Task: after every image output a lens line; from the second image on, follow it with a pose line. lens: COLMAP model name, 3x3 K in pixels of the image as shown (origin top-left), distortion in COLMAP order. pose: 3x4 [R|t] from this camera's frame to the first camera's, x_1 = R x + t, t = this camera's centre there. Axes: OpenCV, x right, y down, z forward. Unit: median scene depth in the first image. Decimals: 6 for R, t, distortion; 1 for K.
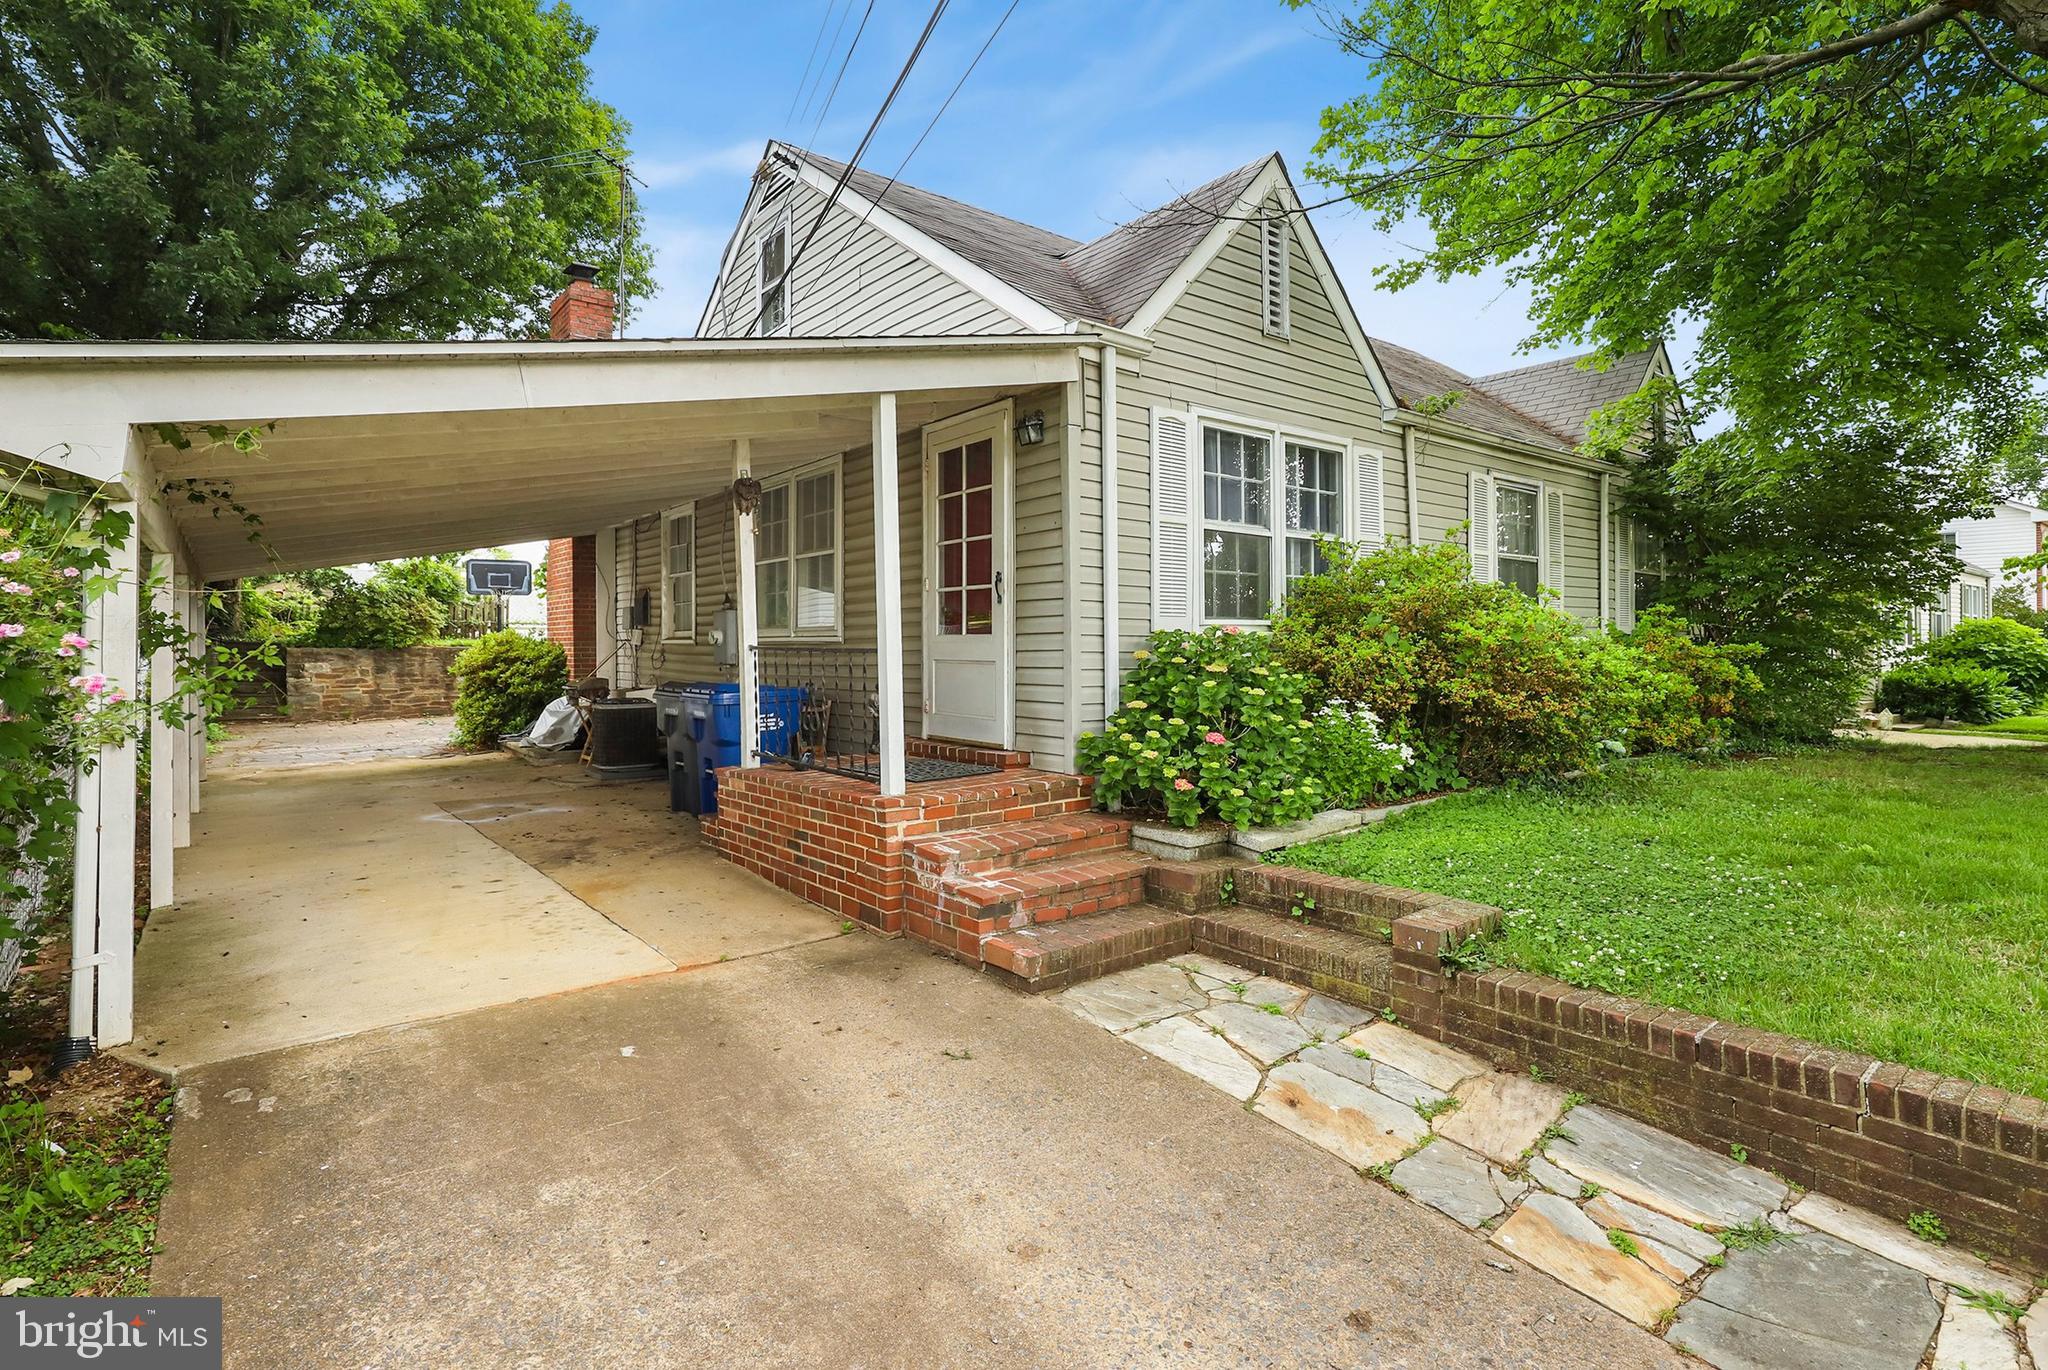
lens RADIAL K [[1022.8, 0, 1020.1], [0, 1022.8, 656.3], [0, 0, 1]] dist [0.000680, 0.000171]
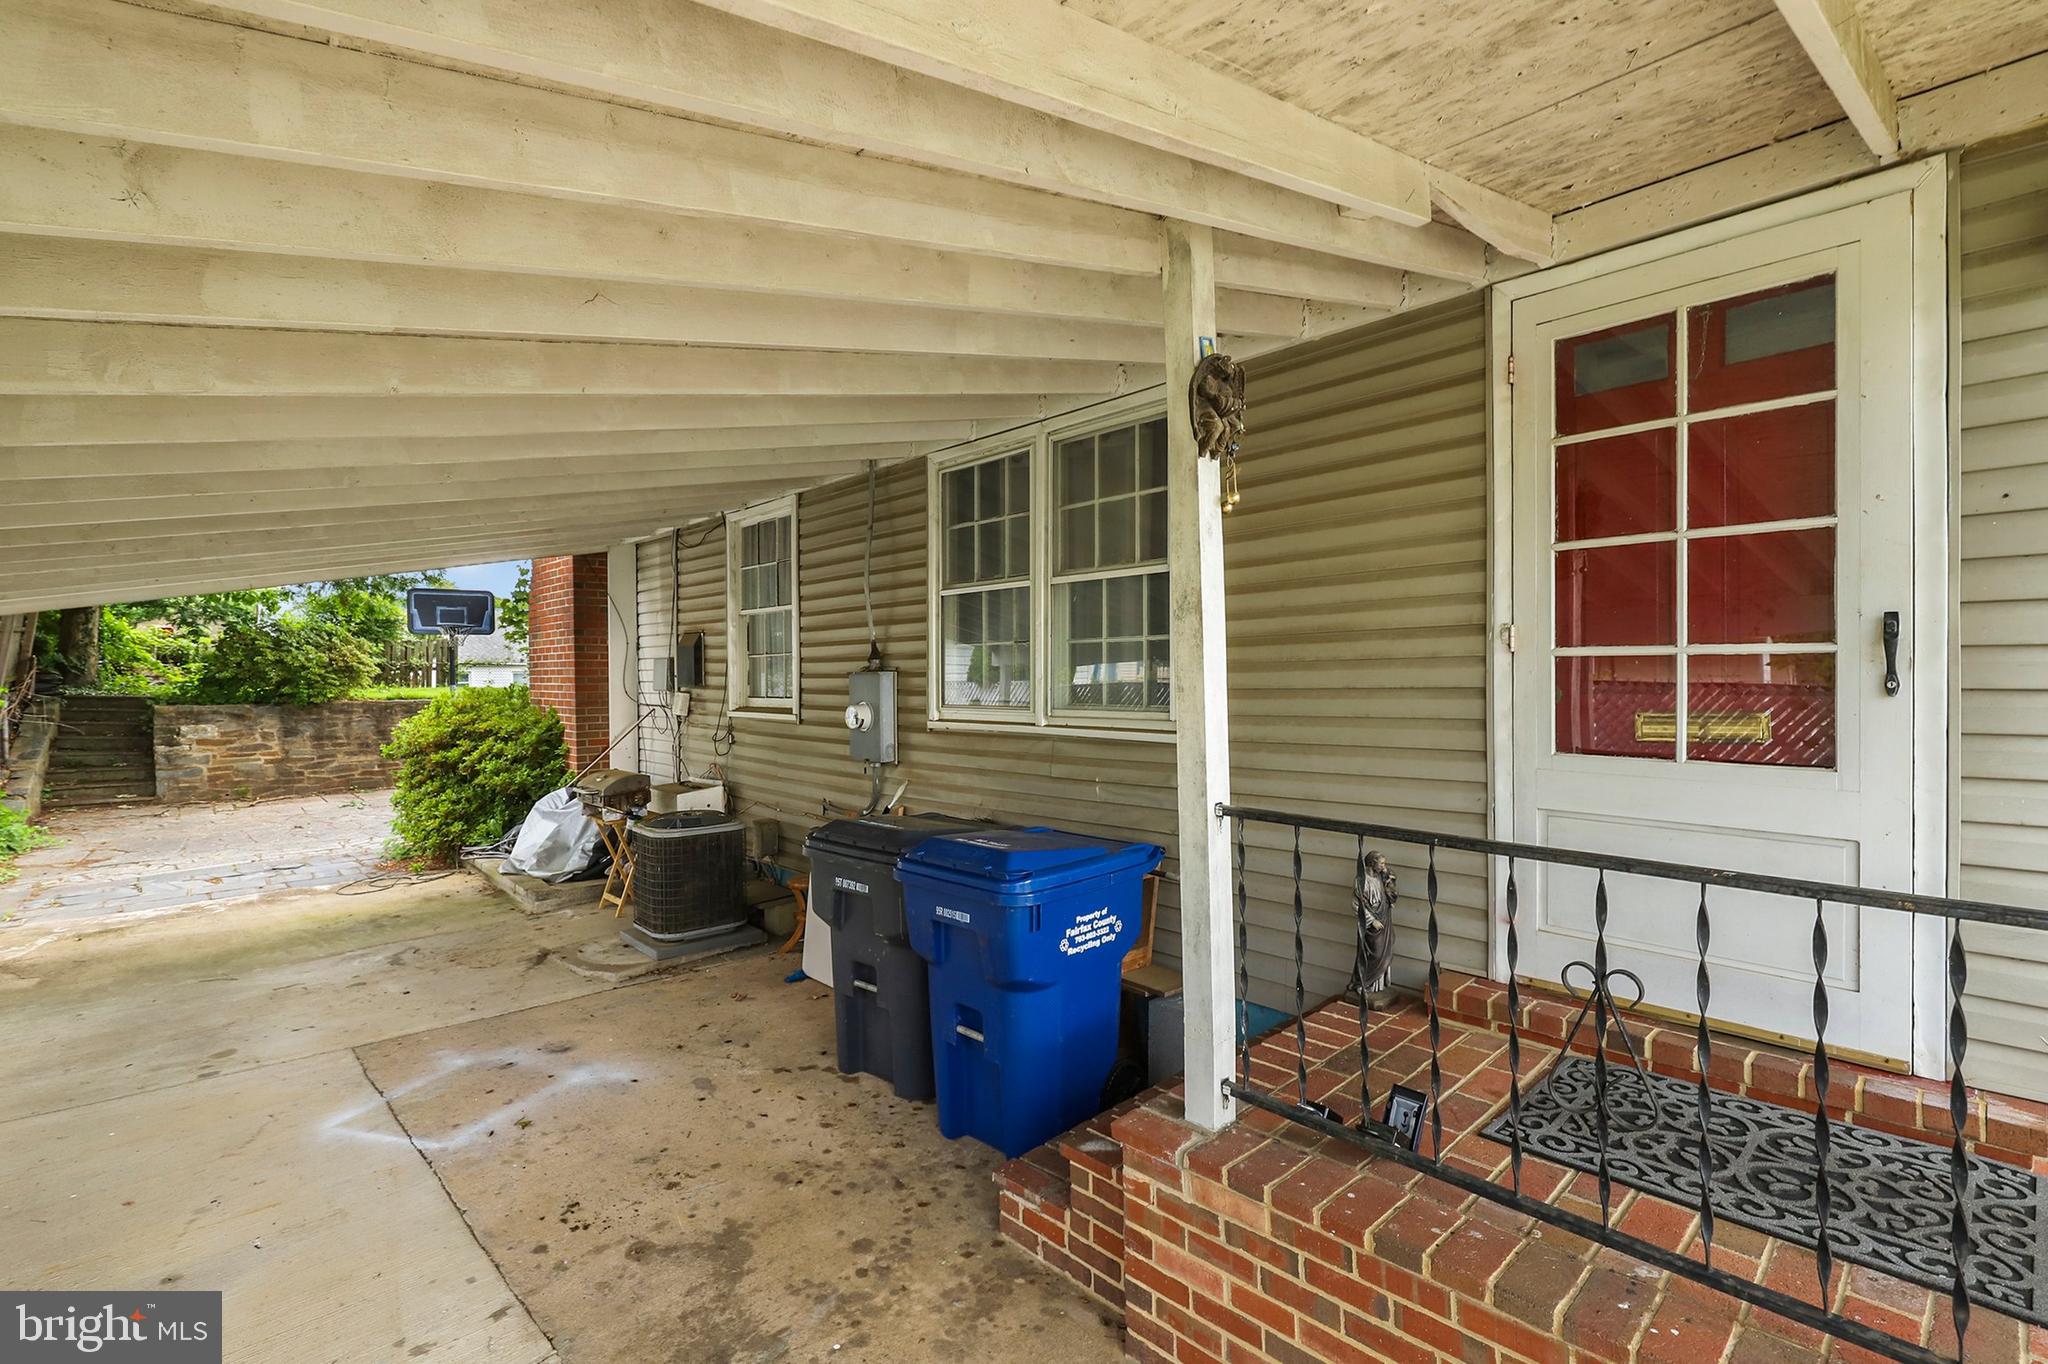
lens RADIAL K [[898.5, 0, 1024.0], [0, 898.5, 682.0], [0, 0, 1]] dist [-0.002868, -0.000253]
pose [[0.994196, -0.008657, 0.107238, -0.200897], [0.008170, 0.999954, 0.004975, -0.031918], [-0.107276, -0.004070, 0.994221, 0.366936]]
